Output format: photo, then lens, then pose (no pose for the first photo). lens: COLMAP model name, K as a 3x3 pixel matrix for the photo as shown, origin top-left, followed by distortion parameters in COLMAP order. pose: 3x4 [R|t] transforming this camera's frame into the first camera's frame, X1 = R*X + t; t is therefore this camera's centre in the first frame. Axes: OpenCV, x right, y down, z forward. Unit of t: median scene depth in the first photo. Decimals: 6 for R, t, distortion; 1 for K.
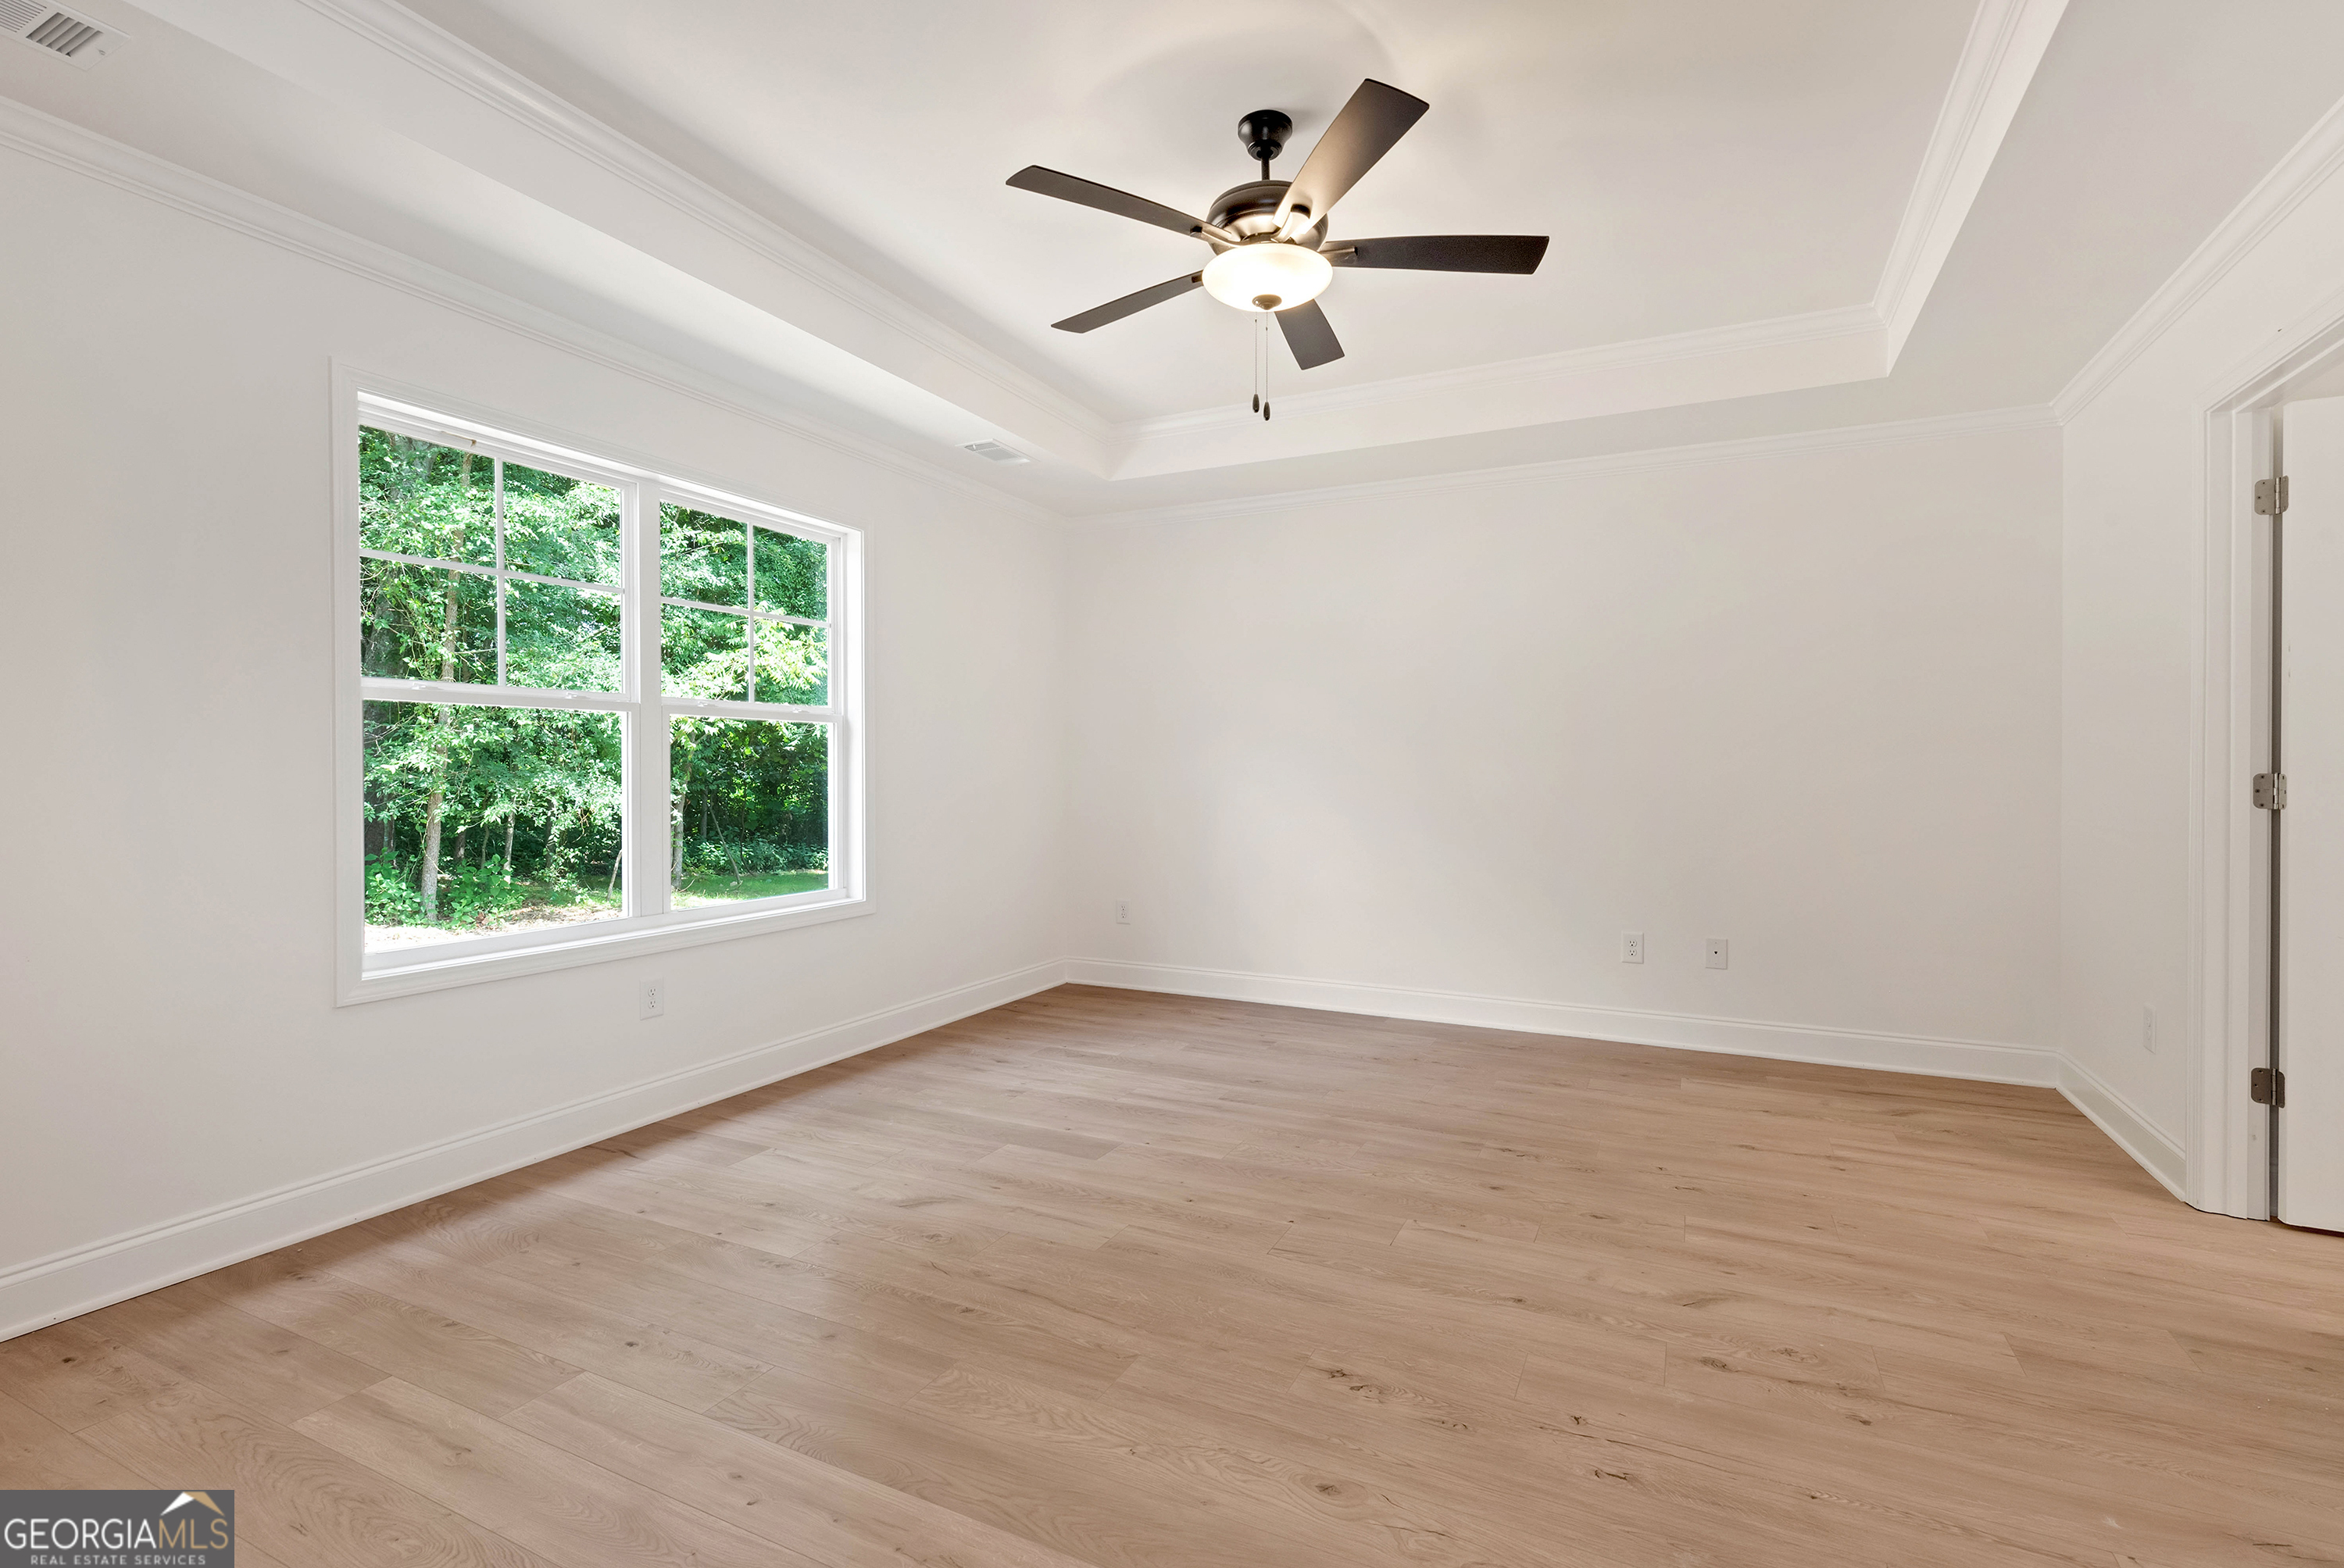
lens RADIAL K [[1044.8, 0, 1181.2], [0, 1044.8, 779.8], [0, 0, 1]] dist [0.000814, -0.000356]
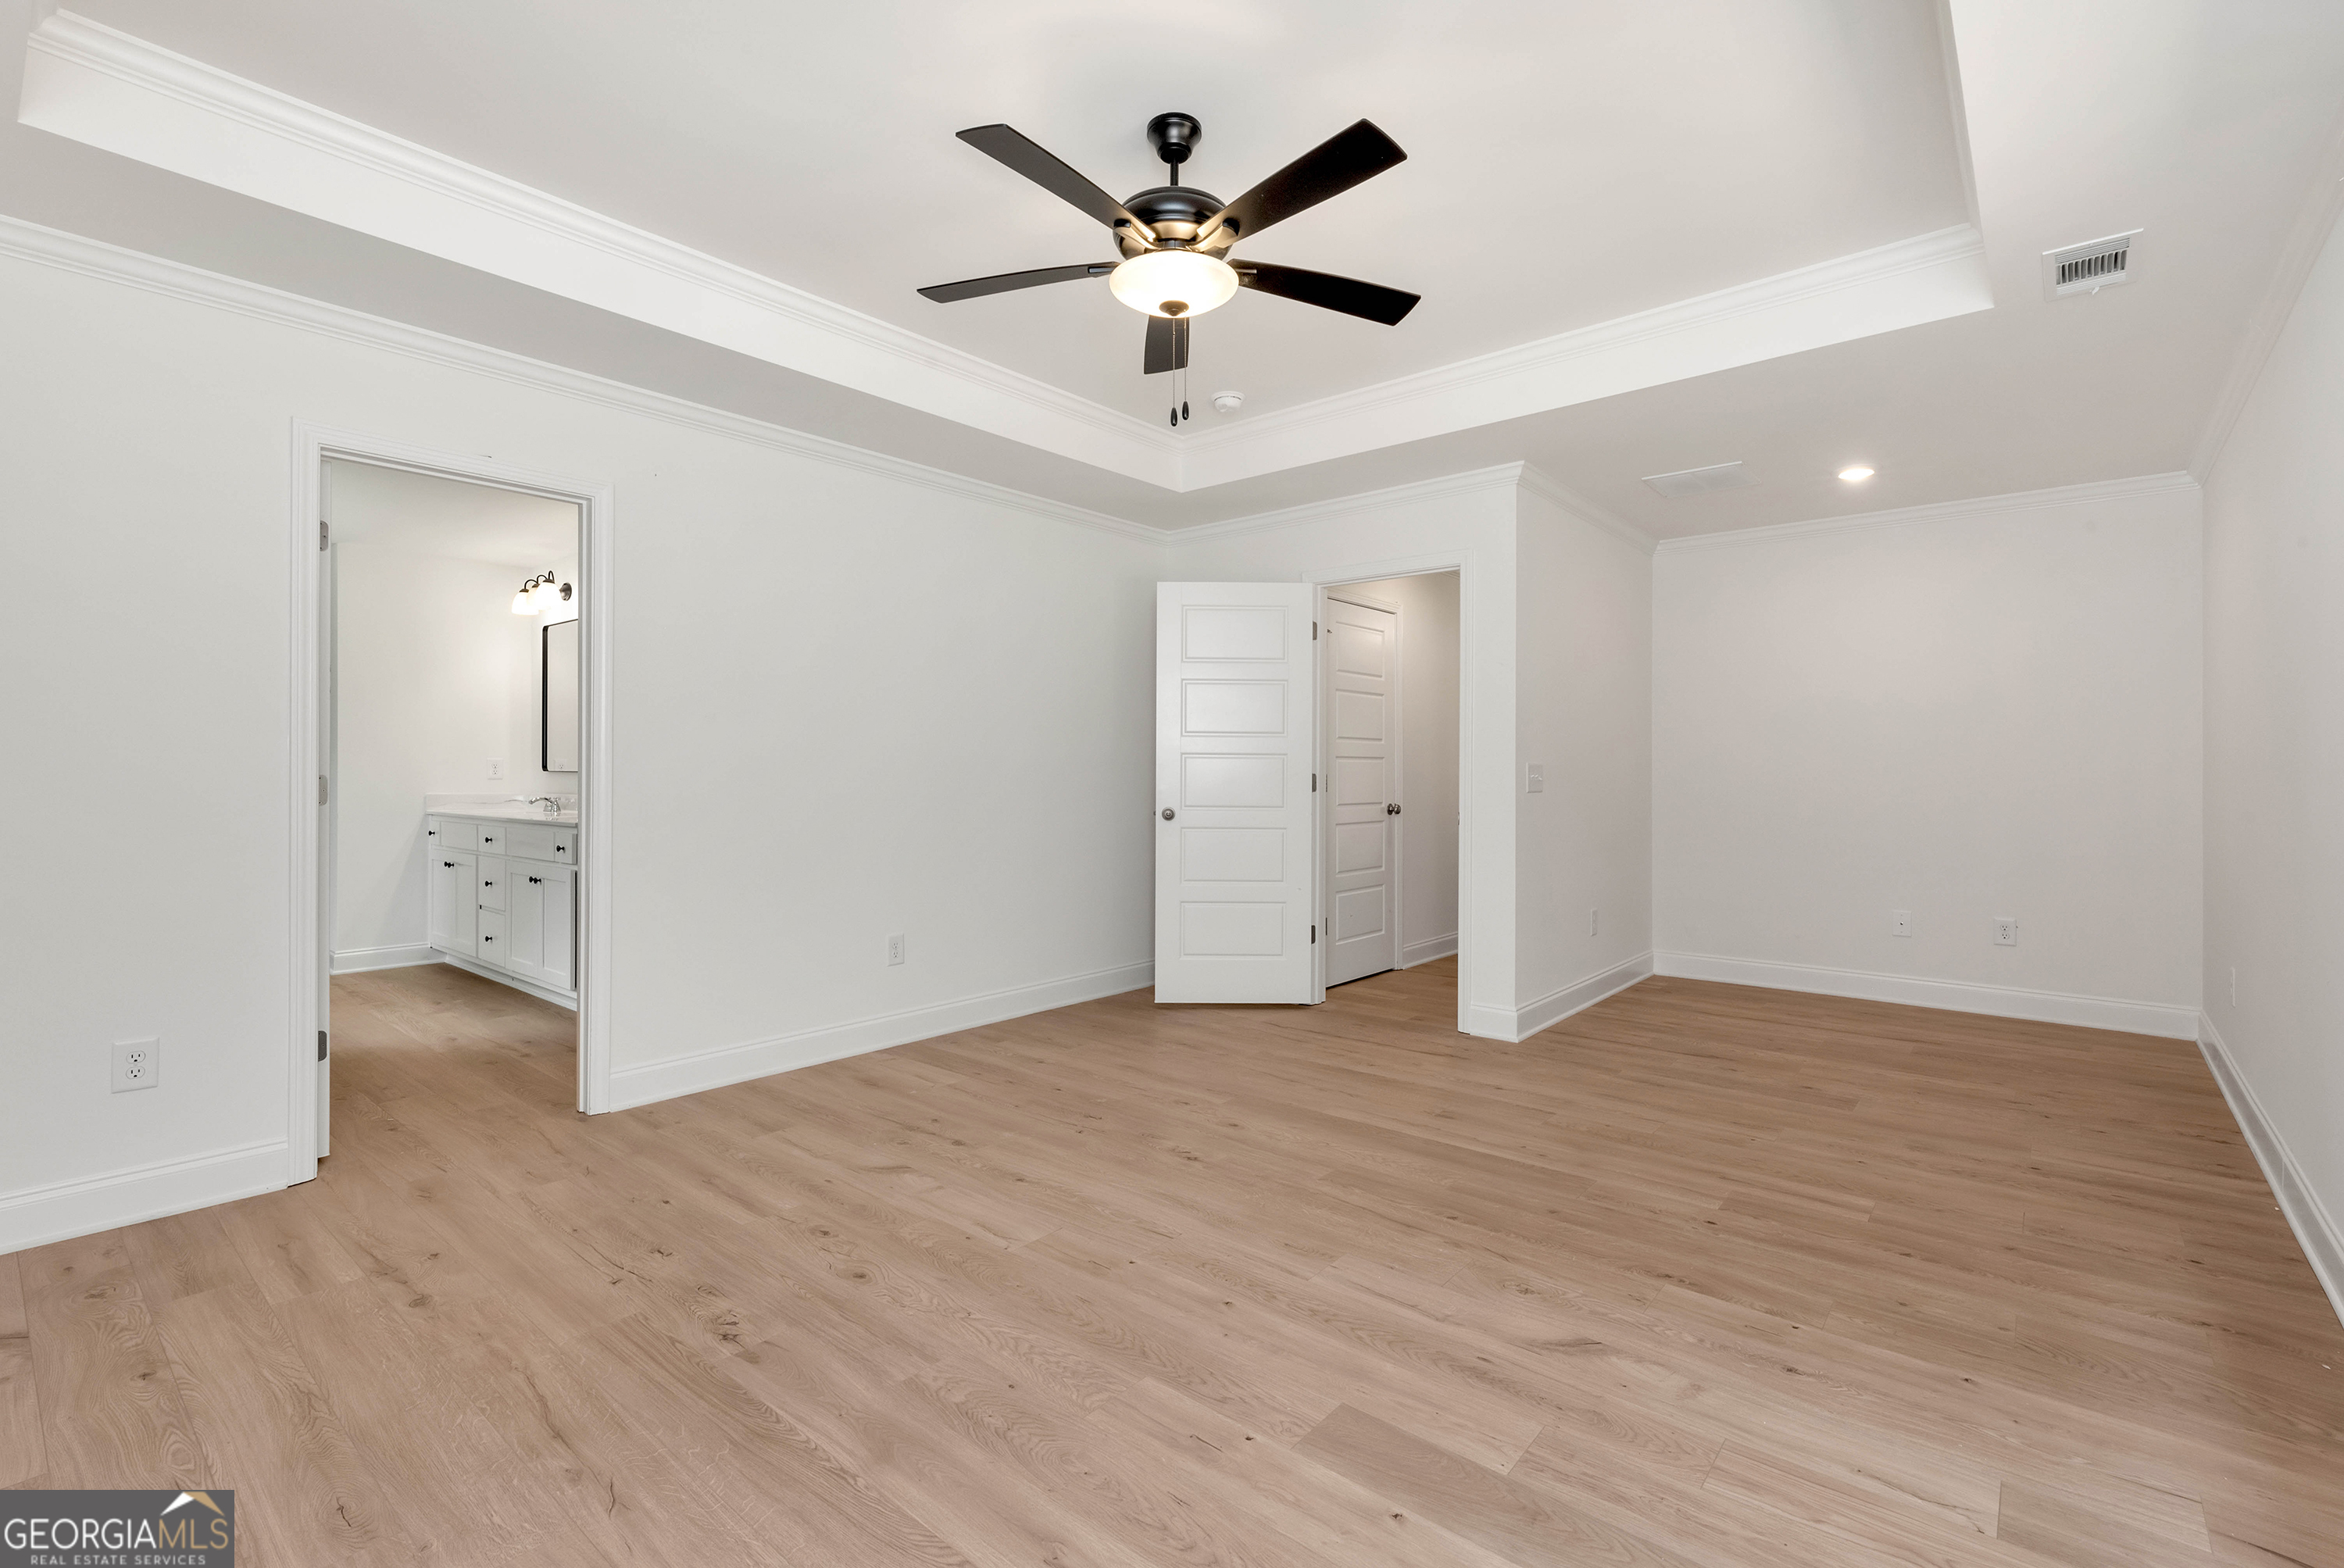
lens RADIAL K [[1044.8, 0, 1181.2], [0, 1044.8, 779.8], [0, 0, 1]] dist [0.000814, -0.000356]
pose [[-0.970006, -0.004866, 0.243032, -0.164030], [-0.001419, 0.999896, 0.014357, -0.018697], [-0.243077, 0.013582, -0.969912, 1.931605]]
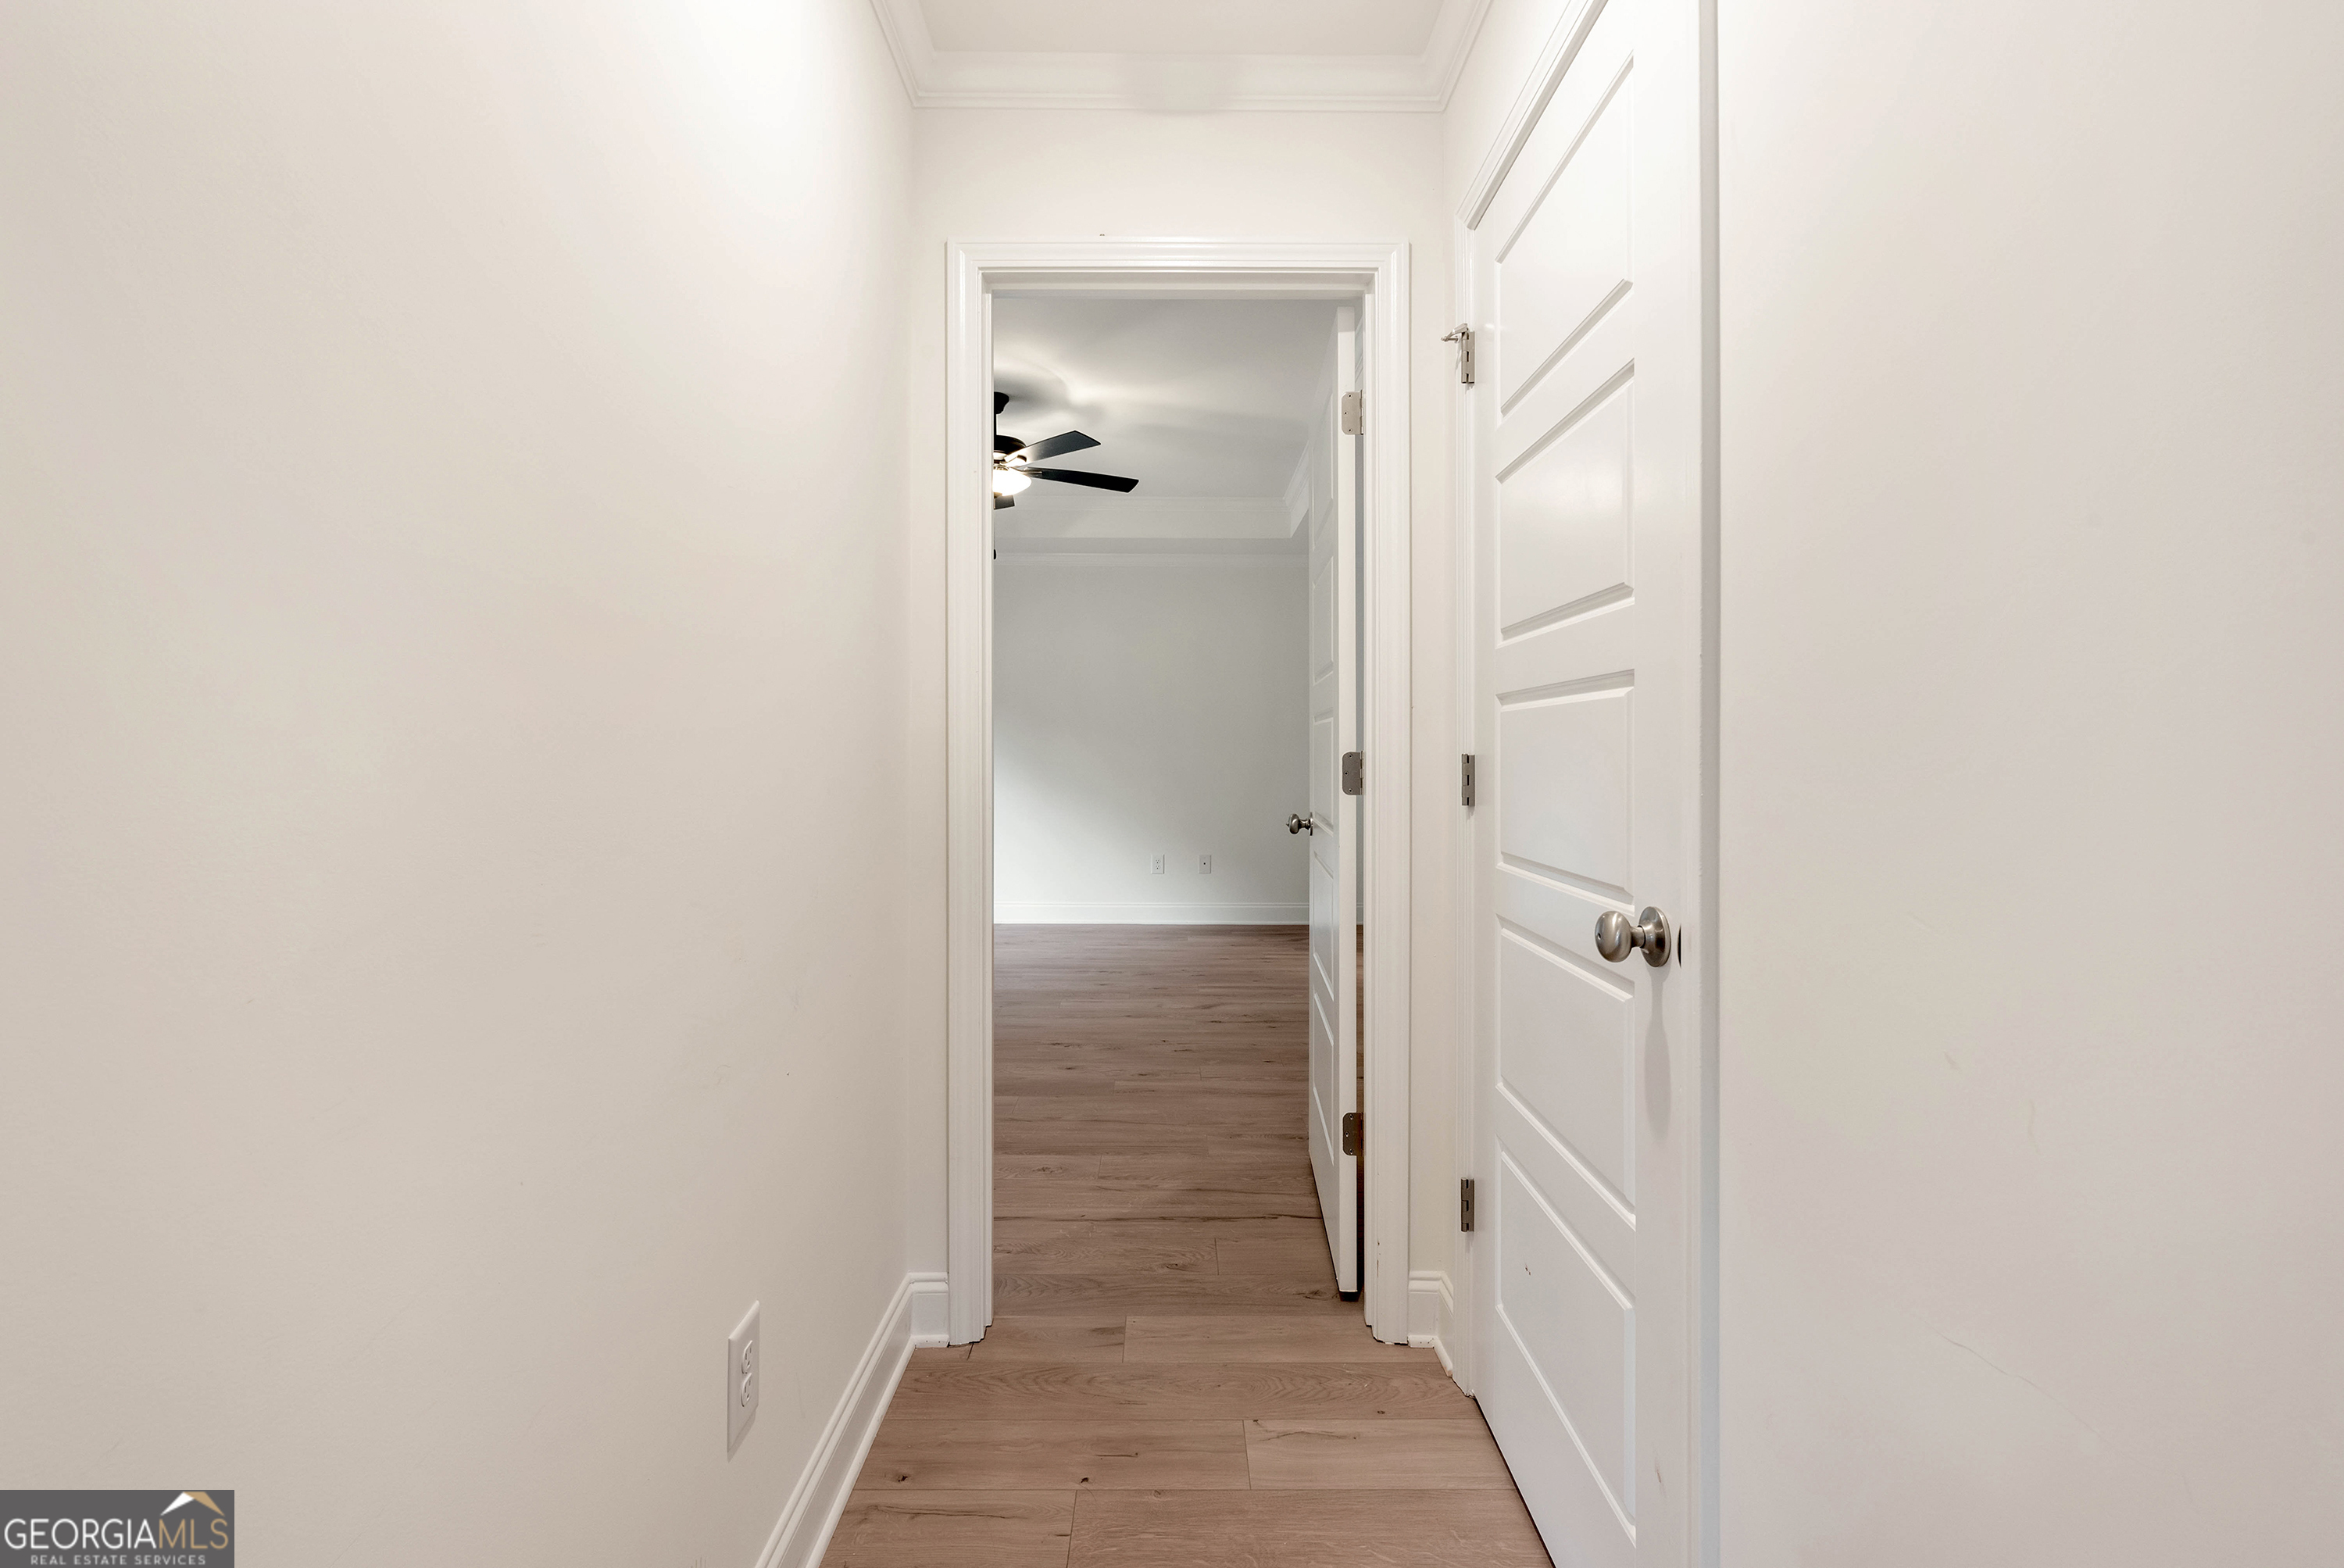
lens RADIAL K [[1044.8, 0, 1181.2], [0, 1044.8, 779.8], [0, 0, 1]] dist [0.000814, -0.000356]
pose [[0.893397, -0.012601, 0.449091, -0.421128], [0.003311, 0.999764, 0.021466, 0.001637], [-0.449255, -0.017691, 0.893228, -0.722604]]
